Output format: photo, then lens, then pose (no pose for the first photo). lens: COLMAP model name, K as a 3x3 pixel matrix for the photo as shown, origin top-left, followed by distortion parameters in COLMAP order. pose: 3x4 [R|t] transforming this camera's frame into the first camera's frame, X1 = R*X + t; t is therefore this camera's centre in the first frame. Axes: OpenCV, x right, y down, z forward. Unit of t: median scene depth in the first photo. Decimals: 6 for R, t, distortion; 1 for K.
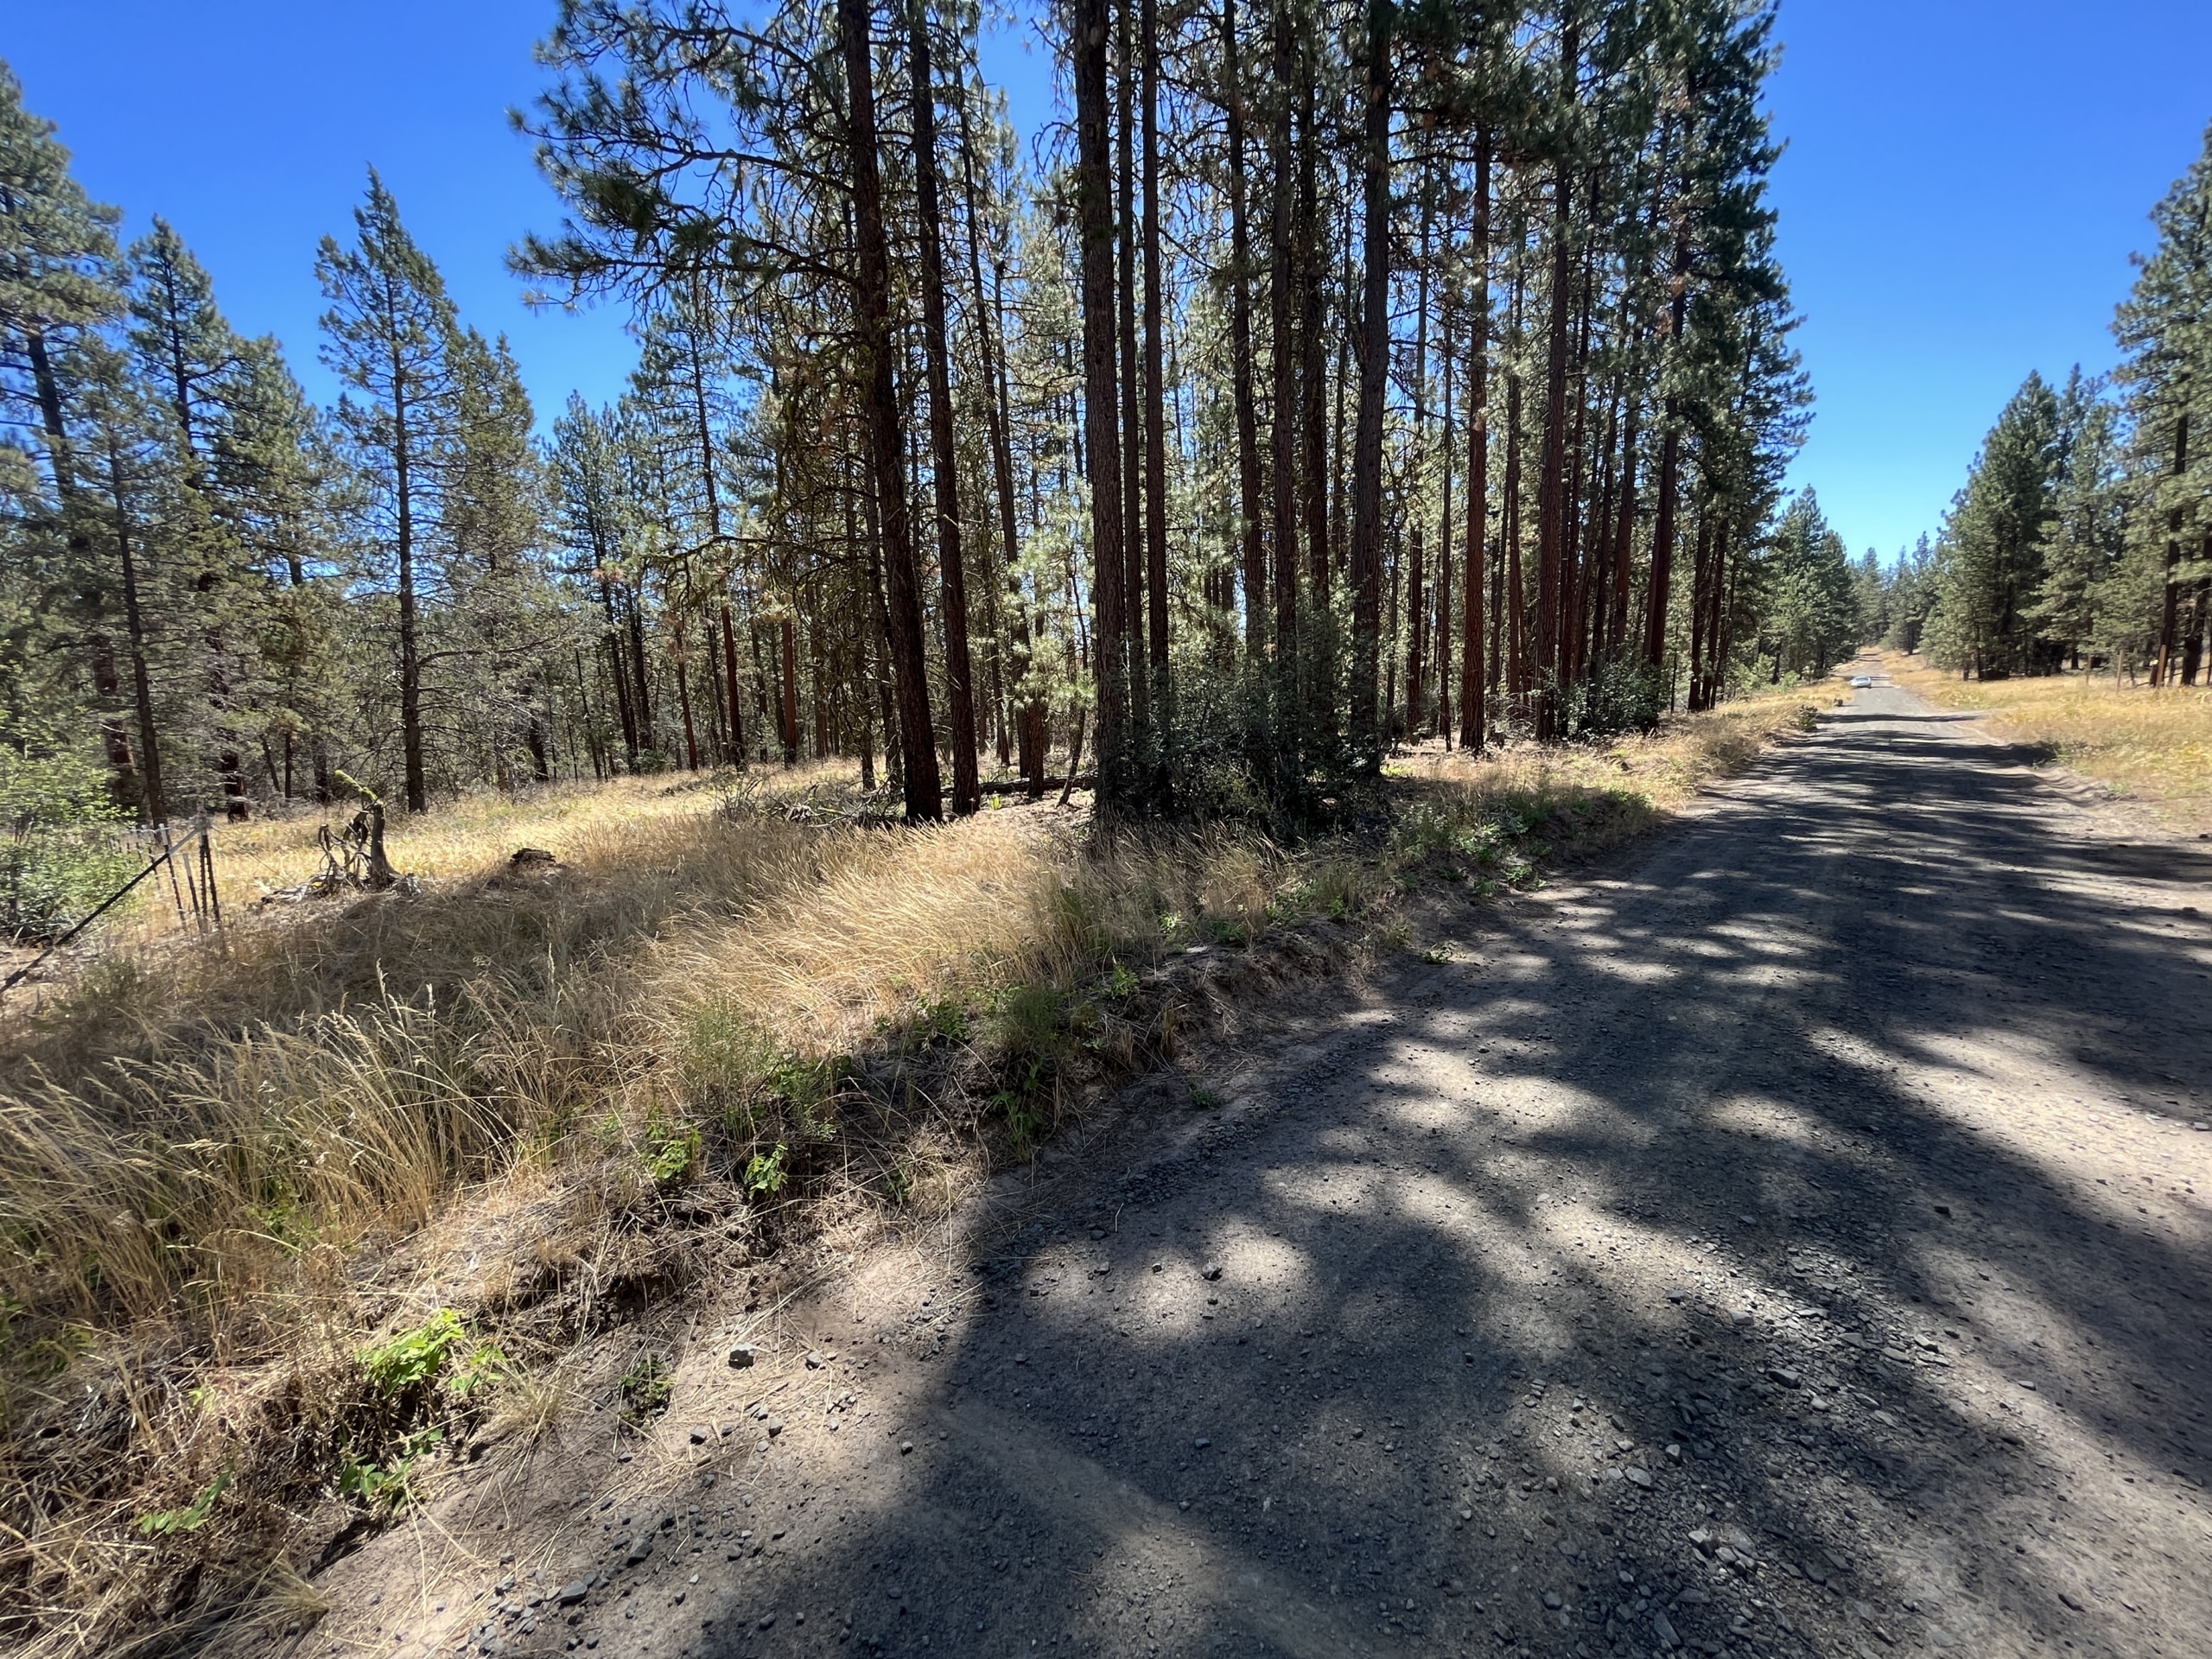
lens RADIAL K [[888.8, 0, 1103.1], [0, 888.8, 827.4], [0, 0, 1]] dist [-0.002946, -0.000101]
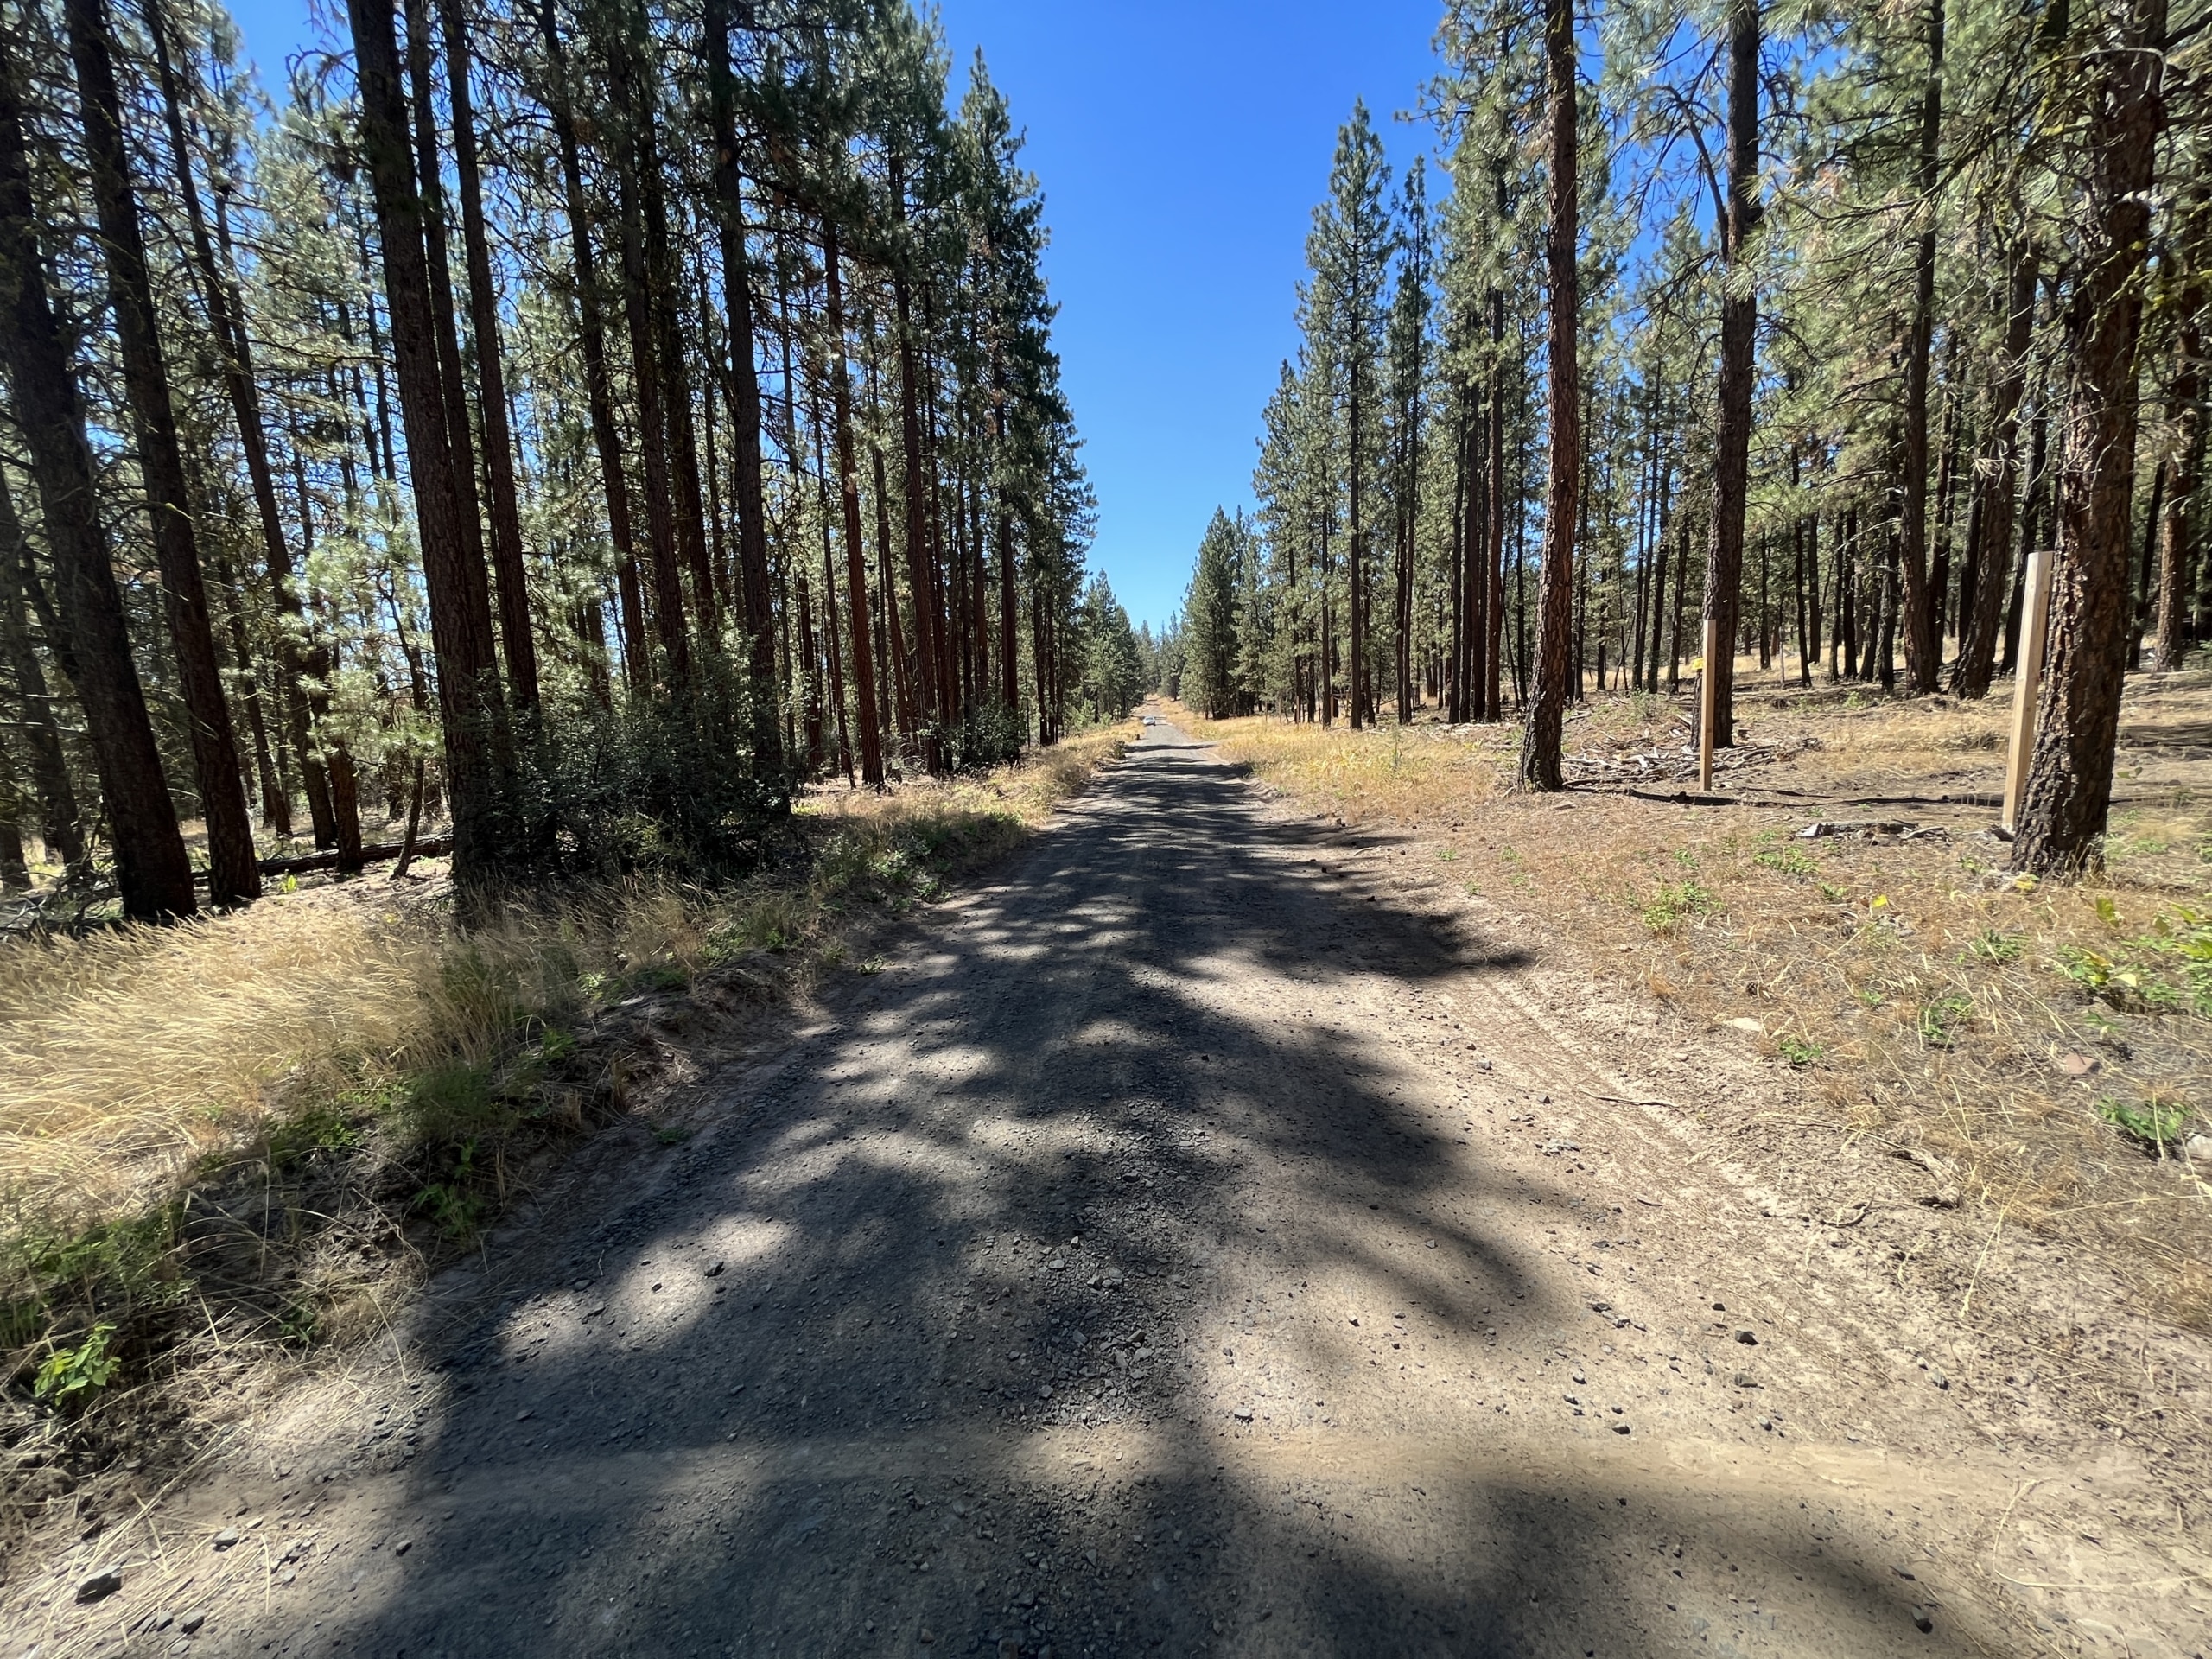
lens RADIAL K [[888.8, 0, 1103.1], [0, 888.8, 827.4], [0, 0, 1]] dist [-0.002946, -0.000101]
pose [[0.796786, -0.076276, 0.599428, -0.013460], [0.103451, 0.994574, -0.010954, 0.003477], [-0.595340, 0.070739, 0.800354, -0.023184]]
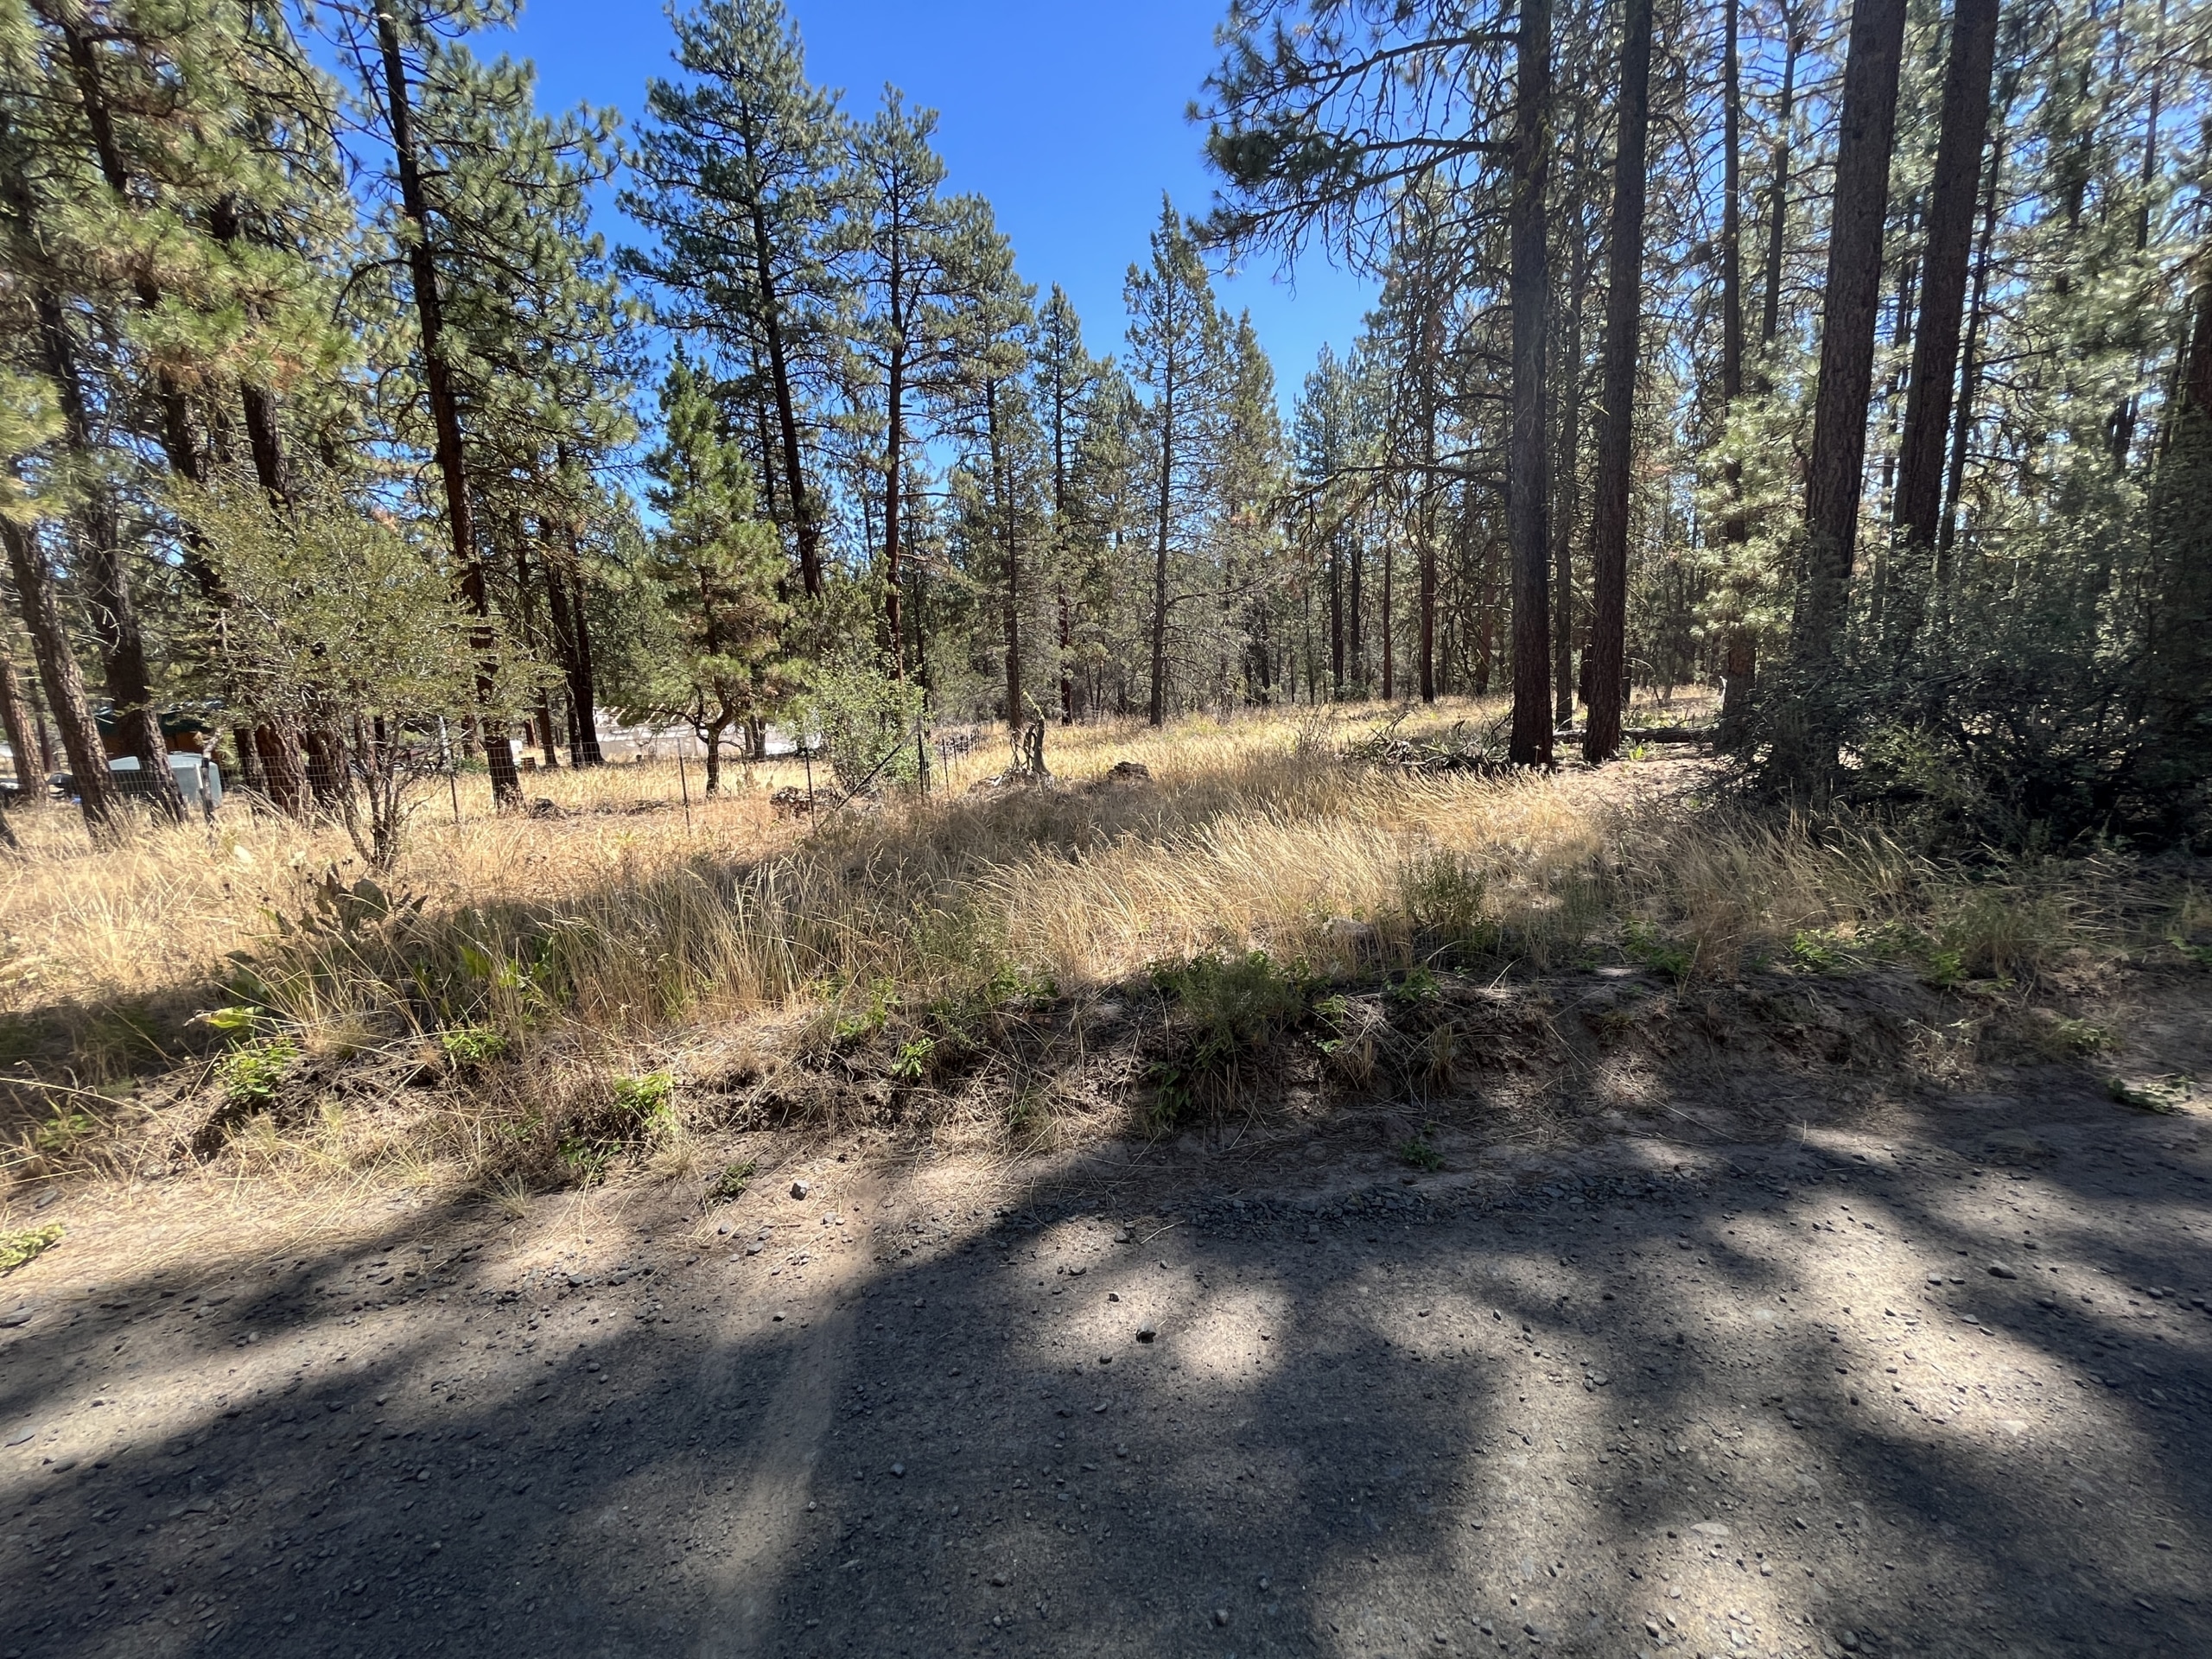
lens RADIAL K [[888.8, 0, 1103.1], [0, 888.8, 827.4], [0, 0, 1]] dist [-0.002946, -0.000101]
pose [[0.720783, 0.132460, -0.680387, 0.071094], [-0.080000, 0.990909, 0.108164, -0.006929], [0.688529, -0.023532, 0.724827, 0.044478]]
